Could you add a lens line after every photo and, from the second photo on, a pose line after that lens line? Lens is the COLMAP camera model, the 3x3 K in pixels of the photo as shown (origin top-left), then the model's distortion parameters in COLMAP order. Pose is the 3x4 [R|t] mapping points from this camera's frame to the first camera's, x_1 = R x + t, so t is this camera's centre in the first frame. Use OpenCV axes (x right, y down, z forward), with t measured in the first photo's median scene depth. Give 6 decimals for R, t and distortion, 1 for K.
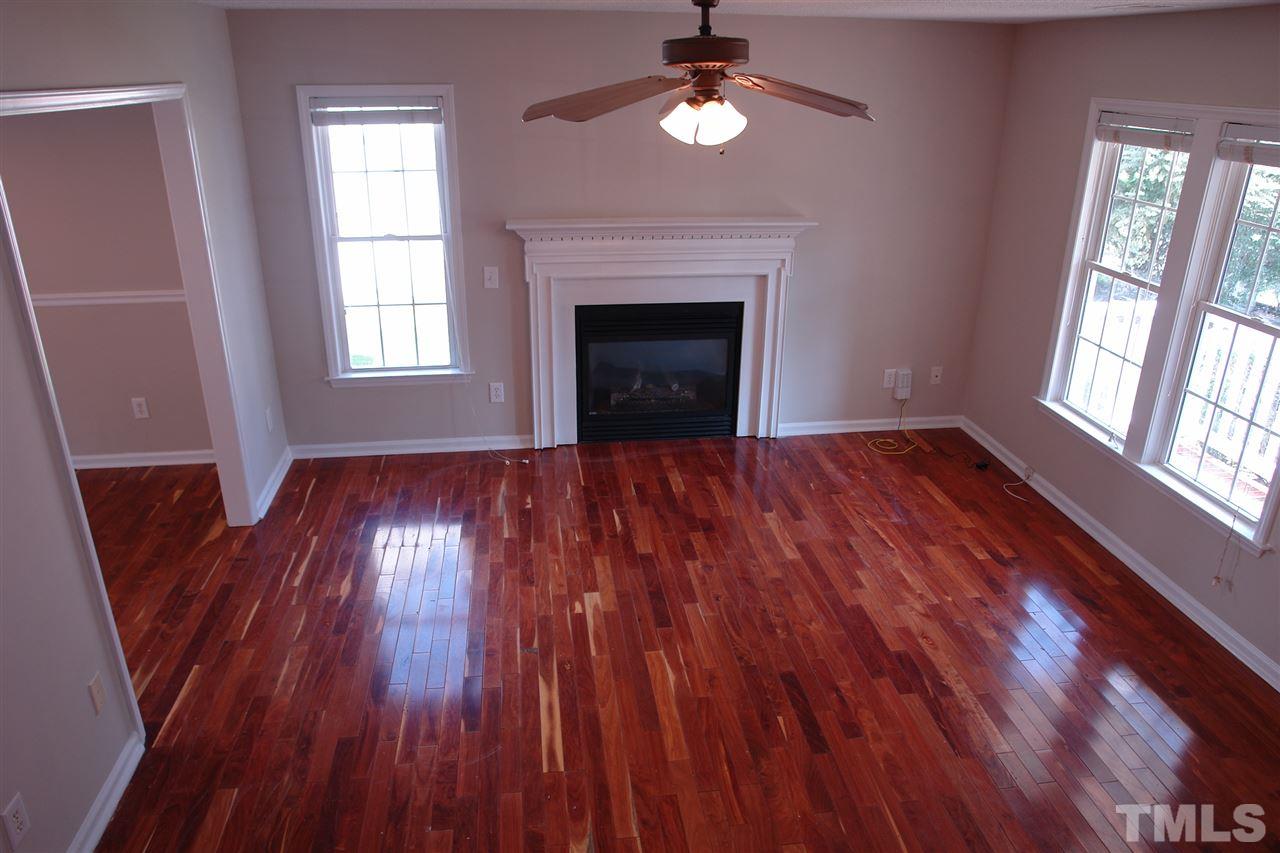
lens RADIAL K [[886.5, 0, 640.0], [0, 886.5, 426.5], [0, 0, 1]] dist [-0.095781, 0.054082]
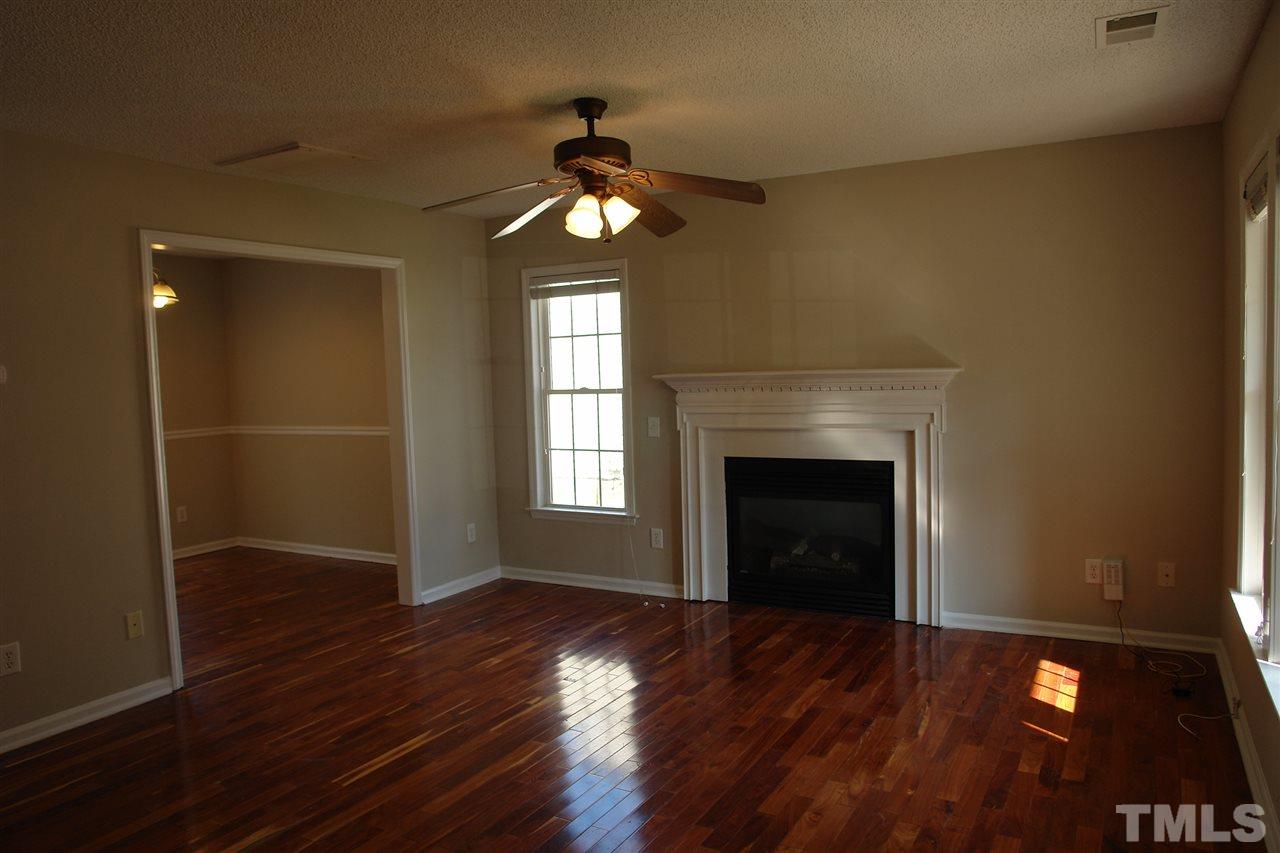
lens RADIAL K [[886.5, 0, 640.0], [0, 886.5, 426.5], [0, 0, 1]] dist [-0.095781, 0.054082]
pose [[0.788887, 0.005313, -0.614515, 0.490453], [-0.195470, 0.950199, -0.242721, 0.099061], [0.582622, 0.311599, 0.750638, 0.173688]]
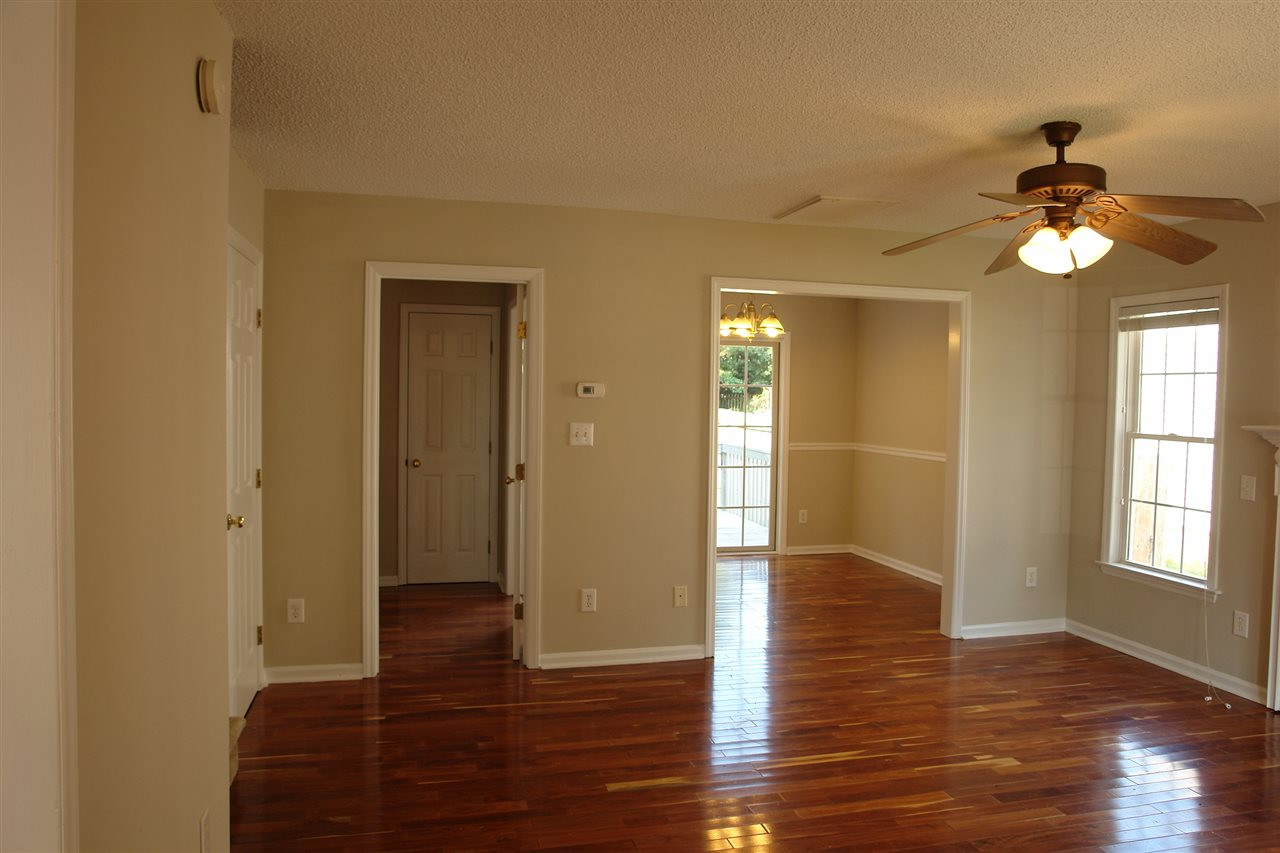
lens RADIAL K [[886.5, 0, 640.0], [0, 886.5, 426.5], [0, 0, 1]] dist [-0.095781, 0.054082]
pose [[0.109124, 0.028809, -0.993611, 0.624647], [-0.392405, 0.919646, -0.016432, 0.029326], [0.913296, 0.391691, 0.111660, 0.321196]]
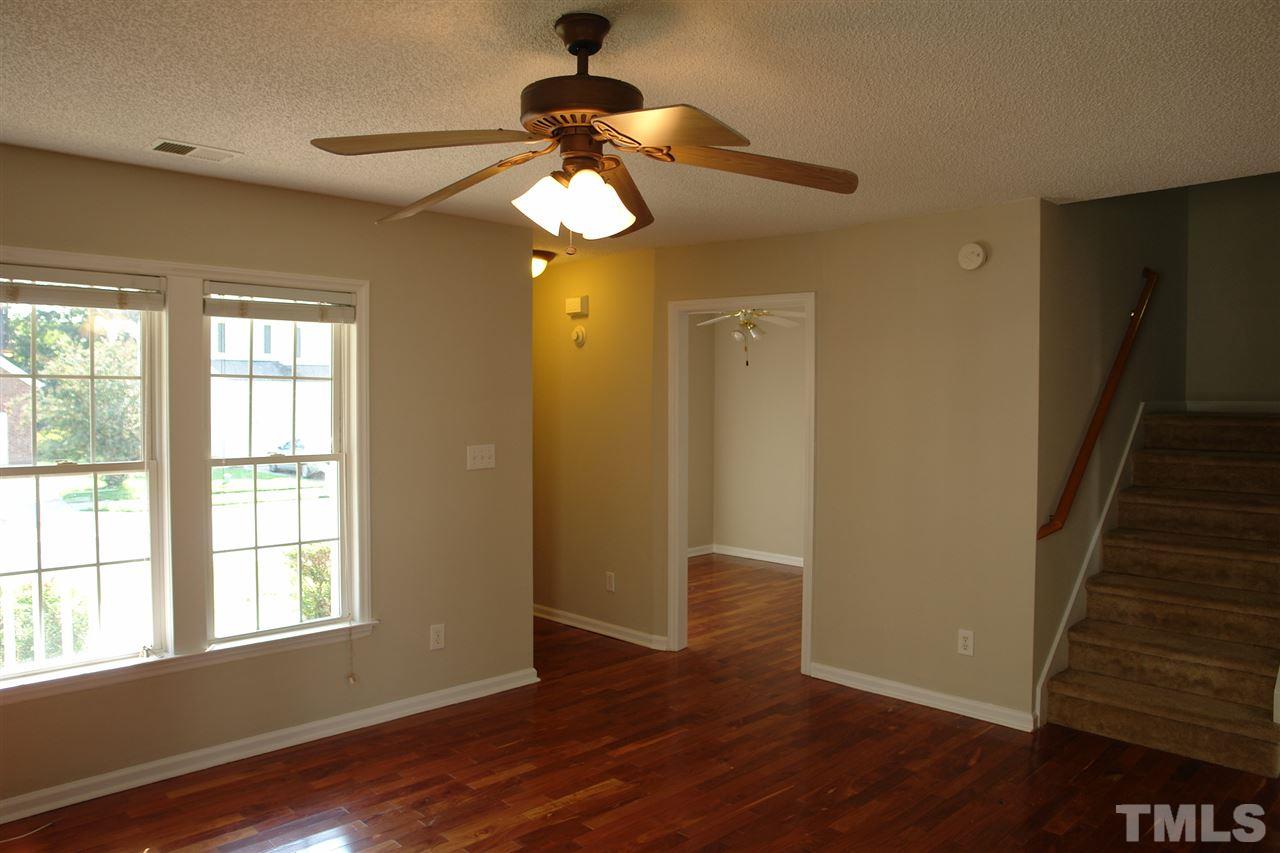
lens RADIAL K [[886.5, 0, 640.0], [0, 886.5, 426.5], [0, 0, 1]] dist [-0.095781, 0.054082]
pose [[-0.592474, -0.035048, 0.804827, -0.317993], [0.300433, 0.917366, 0.261113, -0.217627], [-0.747472, 0.396499, -0.532986, 0.861037]]
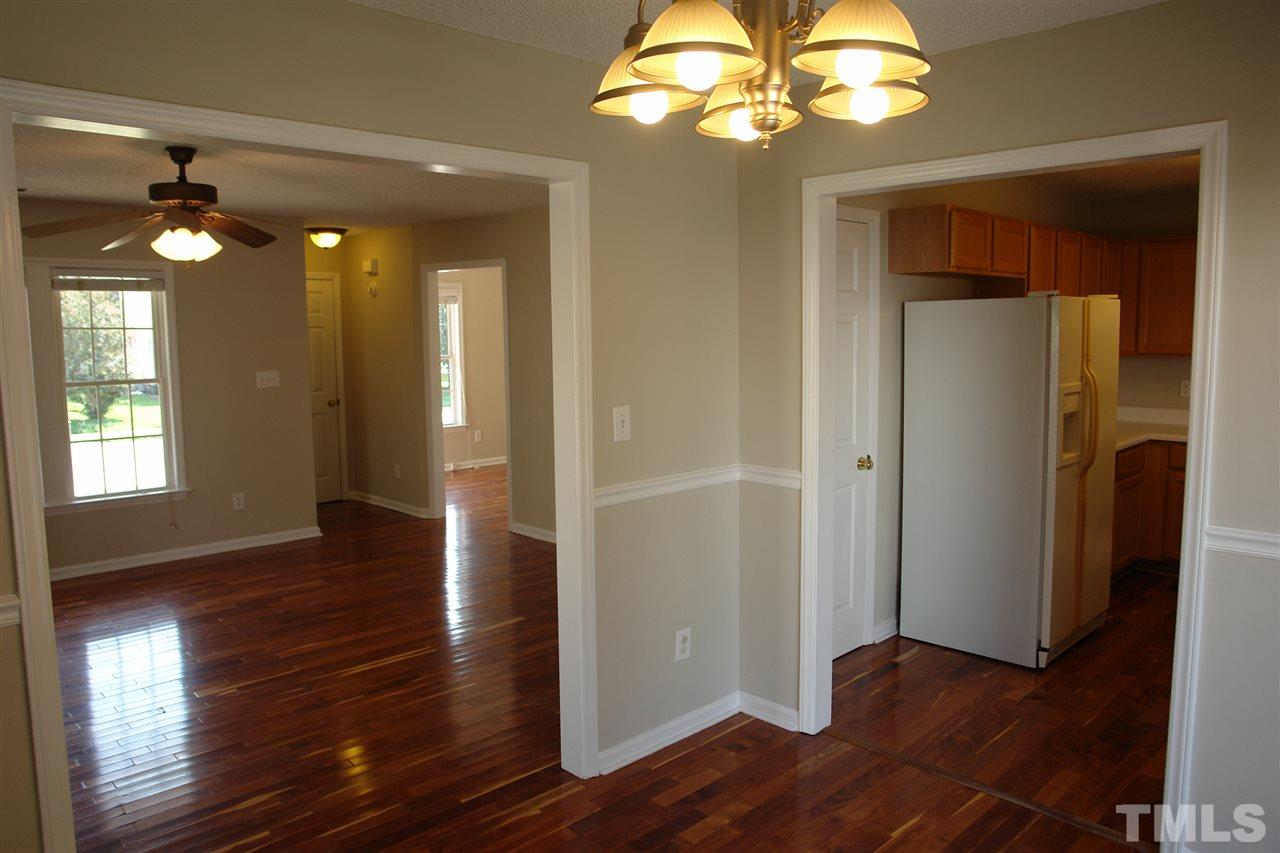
lens RADIAL K [[886.5, 0, 640.0], [0, 886.5, 426.5], [0, 0, 1]] dist [-0.095781, 0.054082]
pose [[-0.592201, -0.091903, 0.800532, -0.876575], [0.311345, 0.890221, 0.332521, -0.197844], [-0.743210, 0.446161, -0.498577, 0.777882]]
